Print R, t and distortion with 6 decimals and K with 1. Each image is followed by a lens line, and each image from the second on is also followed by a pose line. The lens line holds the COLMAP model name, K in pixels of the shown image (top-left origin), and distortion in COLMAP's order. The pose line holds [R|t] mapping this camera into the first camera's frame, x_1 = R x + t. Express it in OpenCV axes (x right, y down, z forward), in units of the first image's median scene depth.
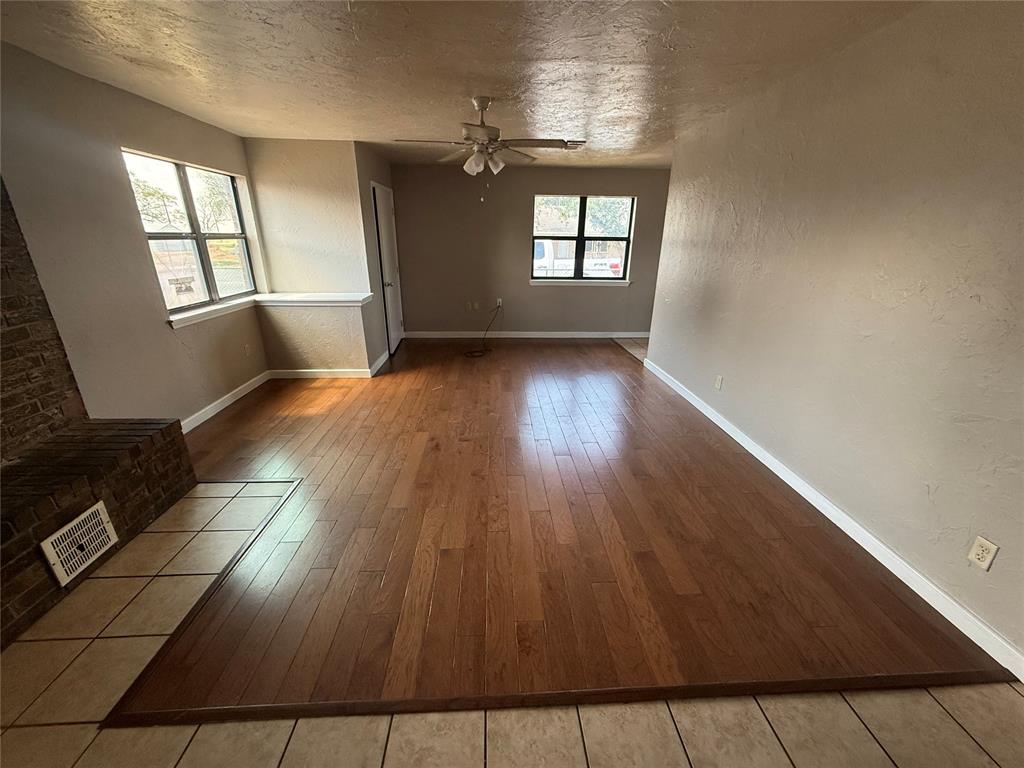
lens RADIAL K [[407.4, 0, 512.1], [0, 407.4, 382.3], [0, 0, 1]] dist [-0.002635, 0.000124]
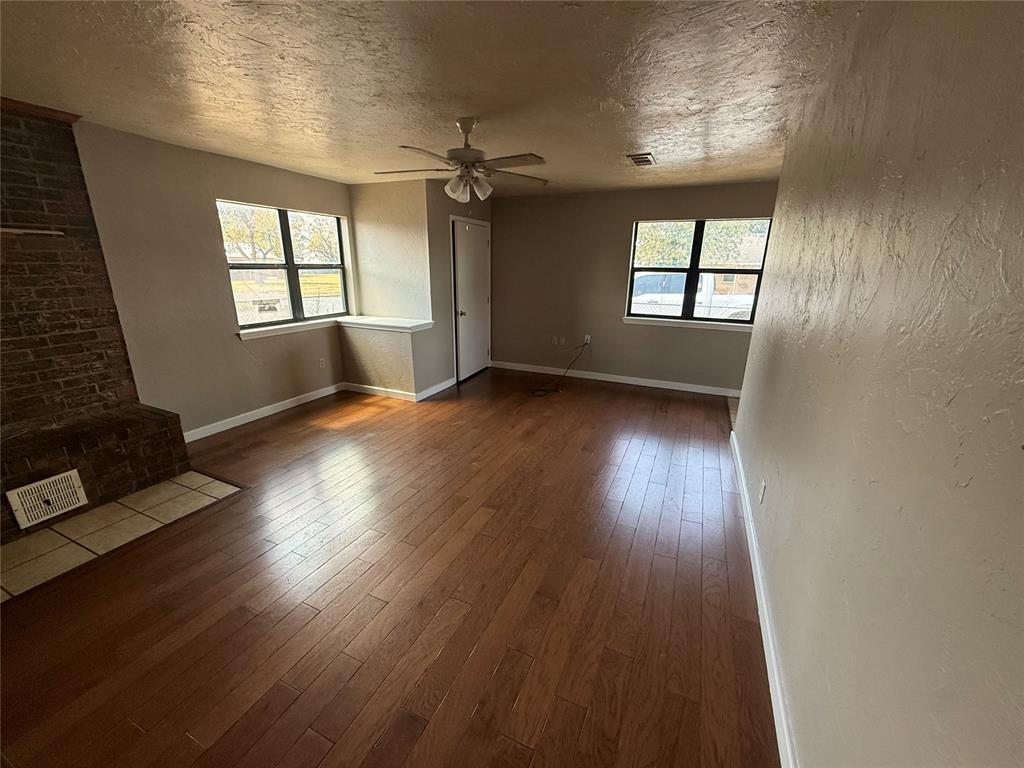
lens RADIAL K [[407.4, 0, 508.6], [0, 407.4, 382.0], [0, 0, 1]] dist [-0.002635, 0.000124]
pose [[0.890148, 0.126827, -0.437667, 0.337469], [-0.157109, 0.987012, -0.033520, -0.069954], [0.427731, 0.098600, 0.898512, 0.191418]]
